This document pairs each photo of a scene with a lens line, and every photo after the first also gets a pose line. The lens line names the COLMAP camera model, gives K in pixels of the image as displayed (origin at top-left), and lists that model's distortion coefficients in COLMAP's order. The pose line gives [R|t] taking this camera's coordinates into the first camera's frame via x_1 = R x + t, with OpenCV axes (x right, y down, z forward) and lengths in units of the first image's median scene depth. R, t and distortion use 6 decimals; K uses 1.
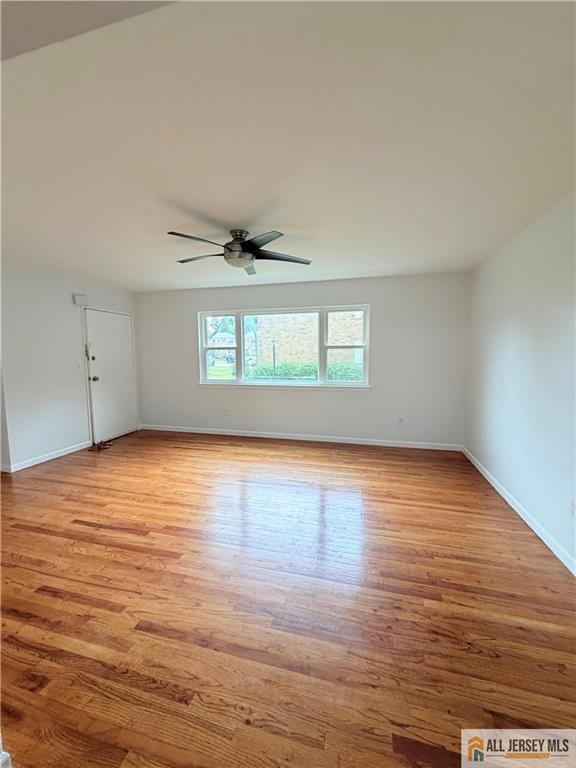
lens RADIAL K [[306.2, 0, 288.0], [0, 306.2, 384.0], [0, 0, 1]] dist [0.000019, 0.000121]
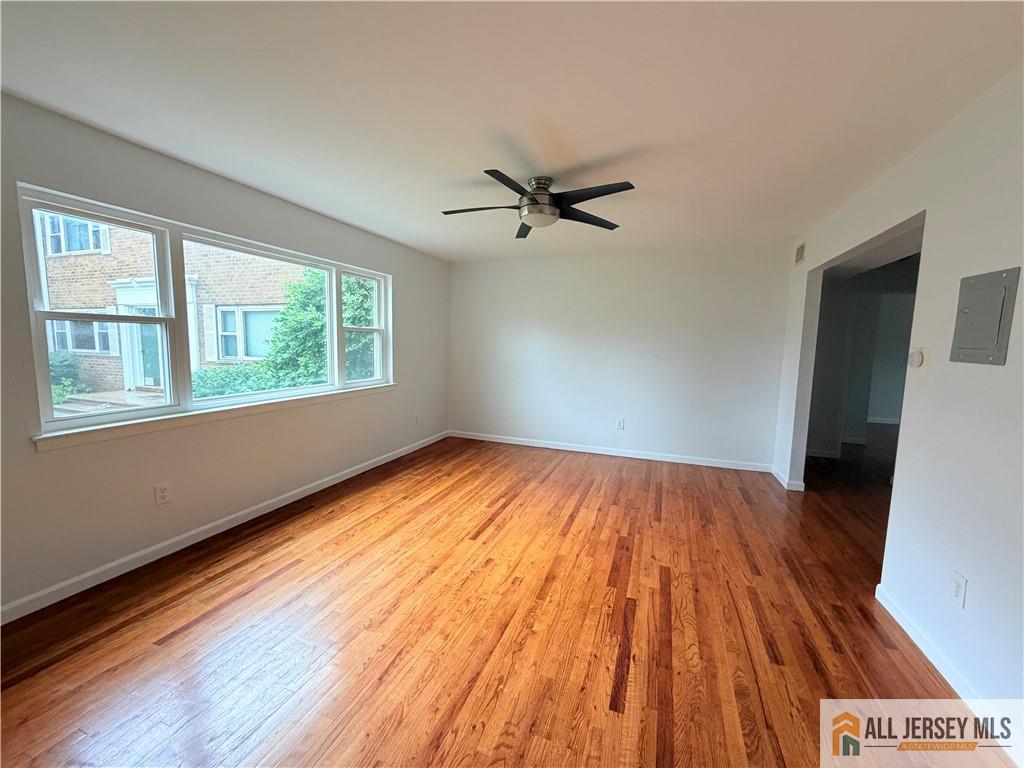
lens RADIAL K [[408.2, 0, 512.0], [0, 408.2, 384.0], [0, 0, 1]] dist [0.000019, 0.000121]
pose [[0.094904, -0.093863, 0.991051, -0.964167], [0.079062, 0.993111, 0.086487, -0.073318], [-0.992342, 0.070147, 0.101672, 0.803680]]
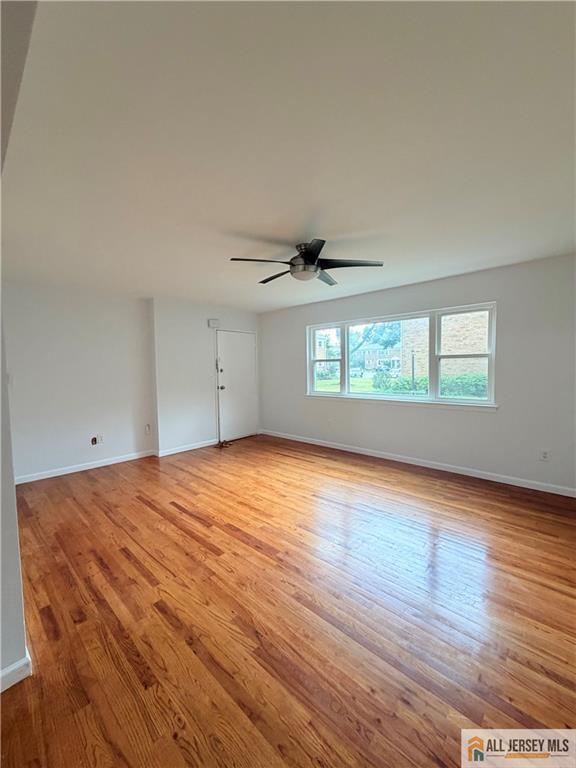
lens RADIAL K [[306.2, 0, 288.0], [0, 306.2, 384.0], [0, 0, 1]] dist [0.000019, 0.000121]
pose [[0.883125, 0.018165, -0.468786, 0.217774], [-0.035830, 0.998943, -0.028790, -0.008339], [0.467767, 0.042221, 0.882843, 0.082625]]
